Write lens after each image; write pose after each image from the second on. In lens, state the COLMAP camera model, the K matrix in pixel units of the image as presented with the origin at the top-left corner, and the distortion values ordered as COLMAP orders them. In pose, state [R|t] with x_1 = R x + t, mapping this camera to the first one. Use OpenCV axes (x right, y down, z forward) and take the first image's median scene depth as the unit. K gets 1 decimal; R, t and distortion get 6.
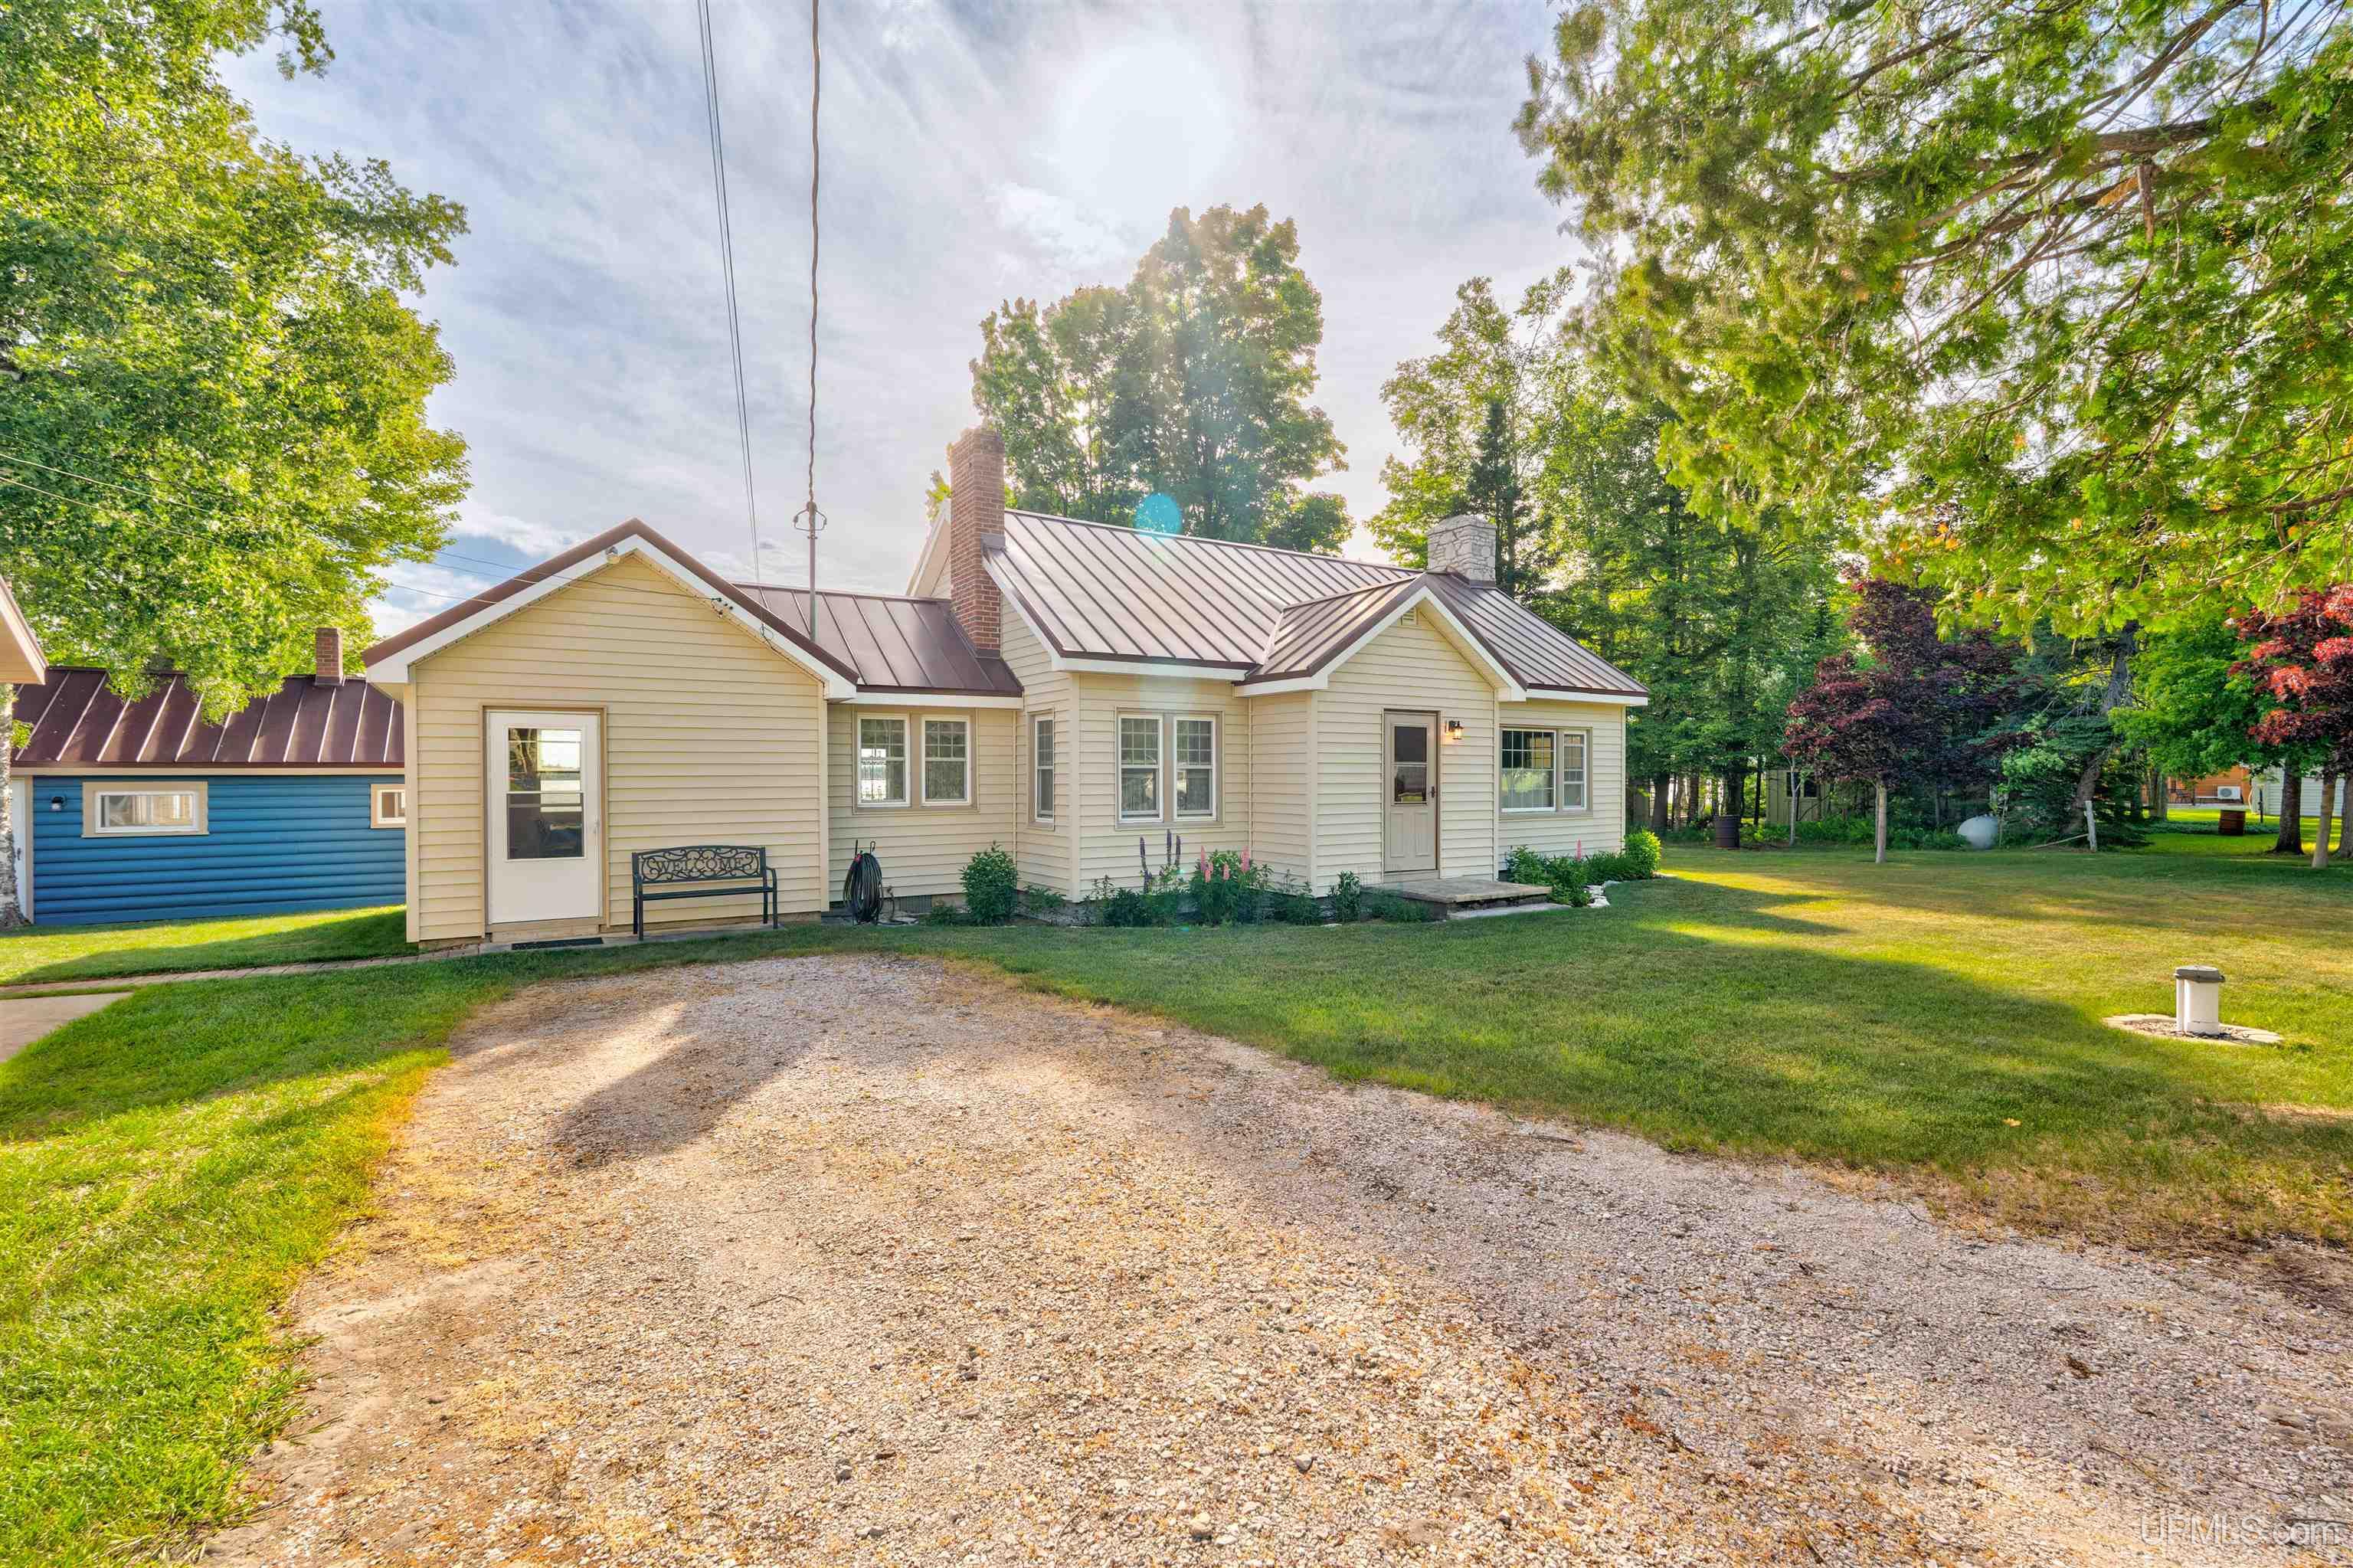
lens RADIAL K [[1046.6, 0, 1169.1], [0, 1046.6, 780.5], [0, 0, 1]] dist [-0.002660, 0.000122]
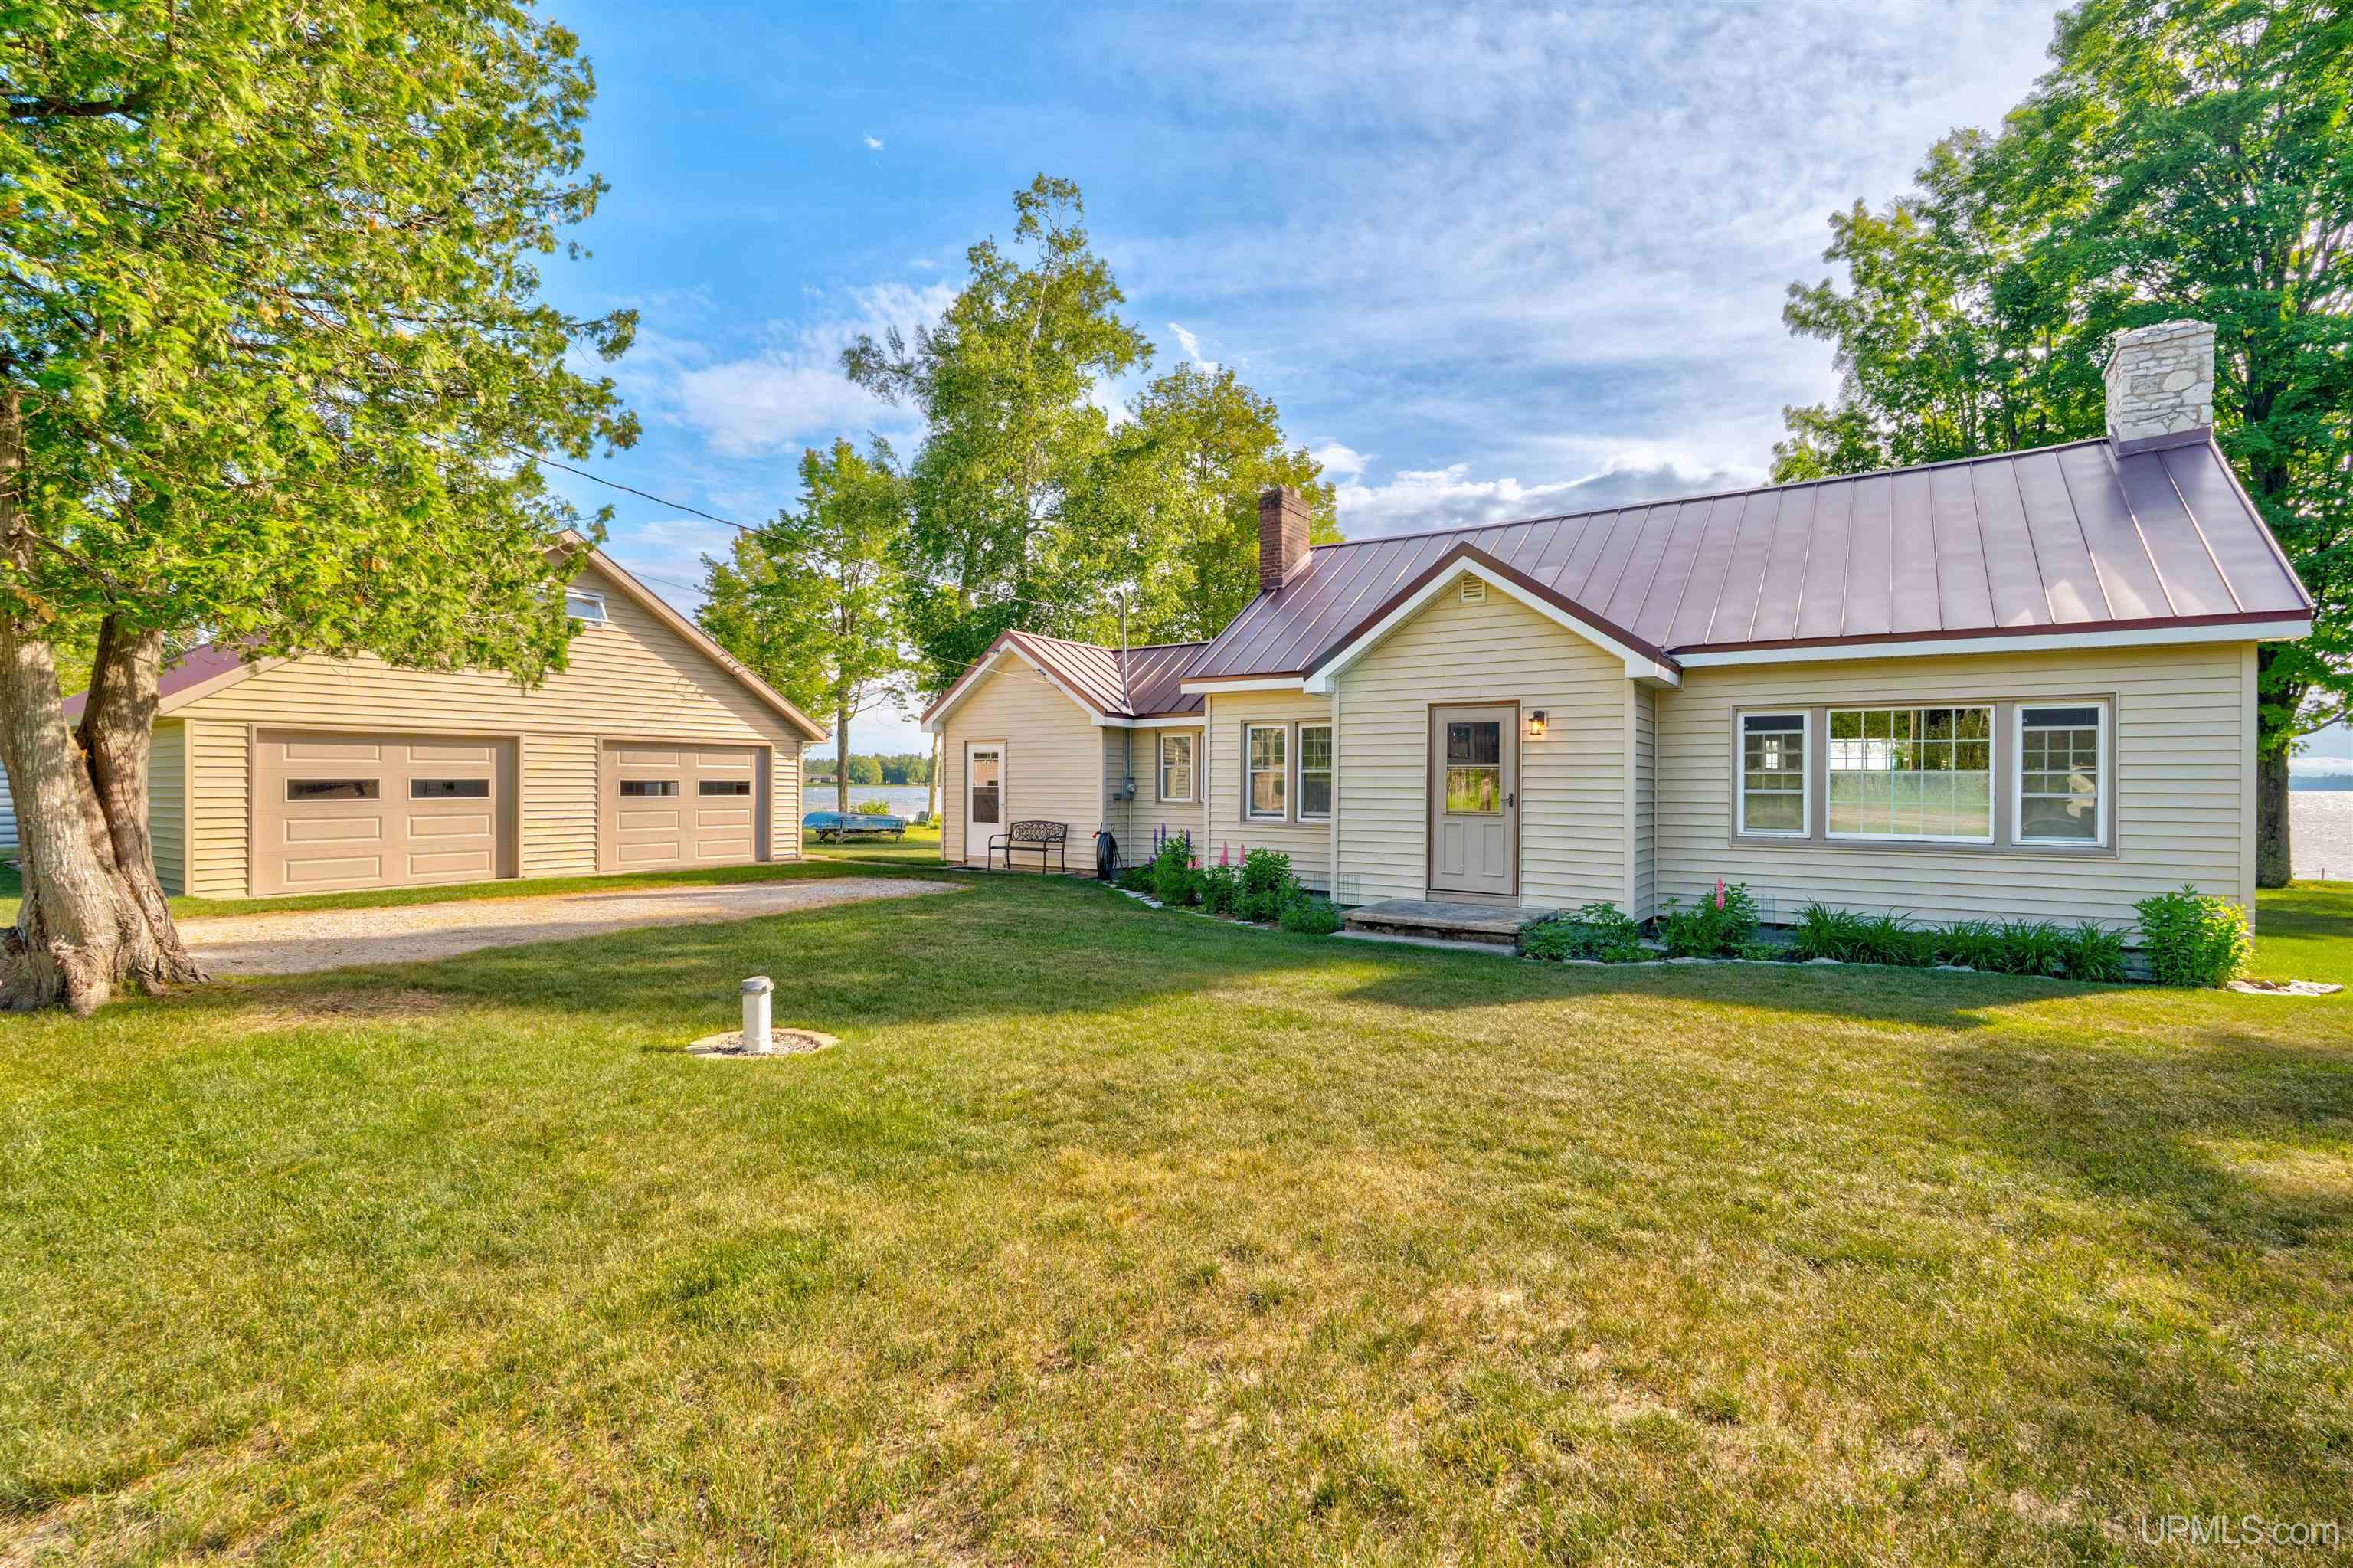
lens RADIAL K [[1046.6, 0, 1169.1], [0, 1046.6, 780.5], [0, 0, 1]] dist [-0.002660, 0.000122]
pose [[0.391004, 0.004050, -0.920380, 1.144931], [-0.009402, 0.999956, 0.000407, -0.002776], [0.920341, 0.008494, 0.391025, 0.551068]]
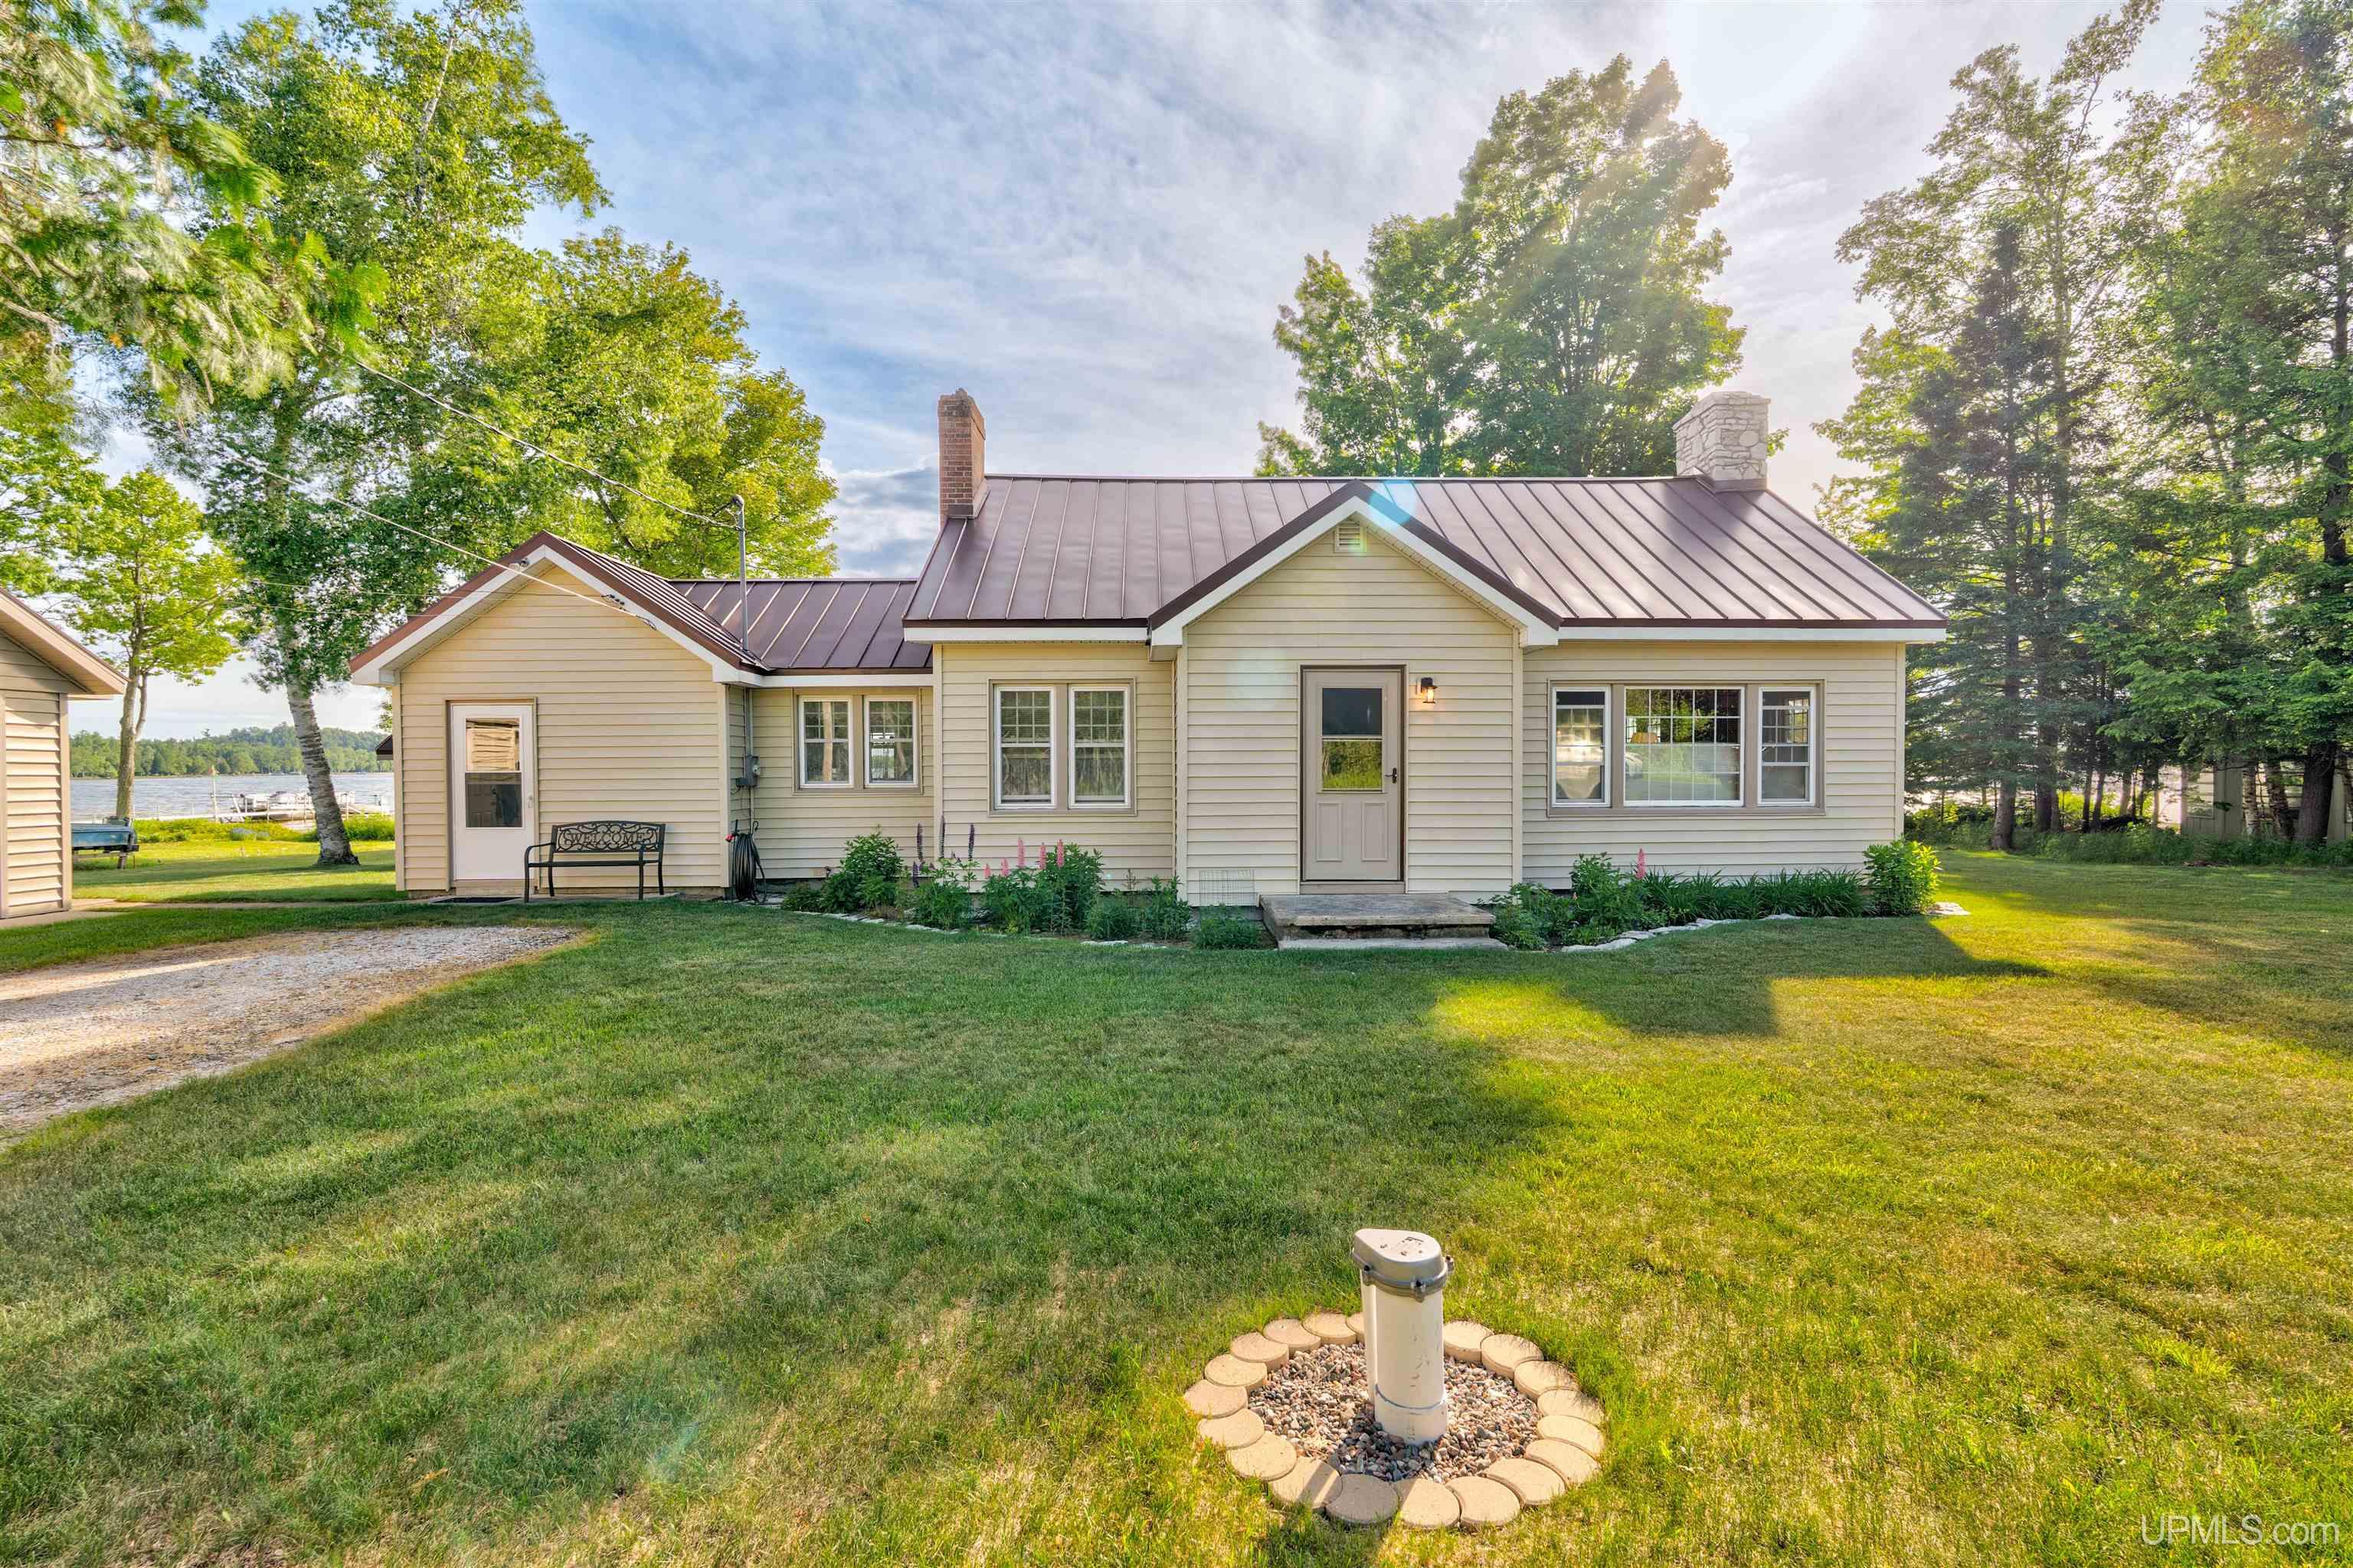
lens RADIAL K [[1046.6, 0, 1169.1], [0, 1046.6, 780.5], [0, 0, 1]] dist [-0.002660, 0.000122]
pose [[0.856324, 0.005998, -0.516404, 0.632612], [0.000405, 0.999924, 0.012284, 0.006684], [0.516438, -0.010728, 0.856257, 0.363140]]
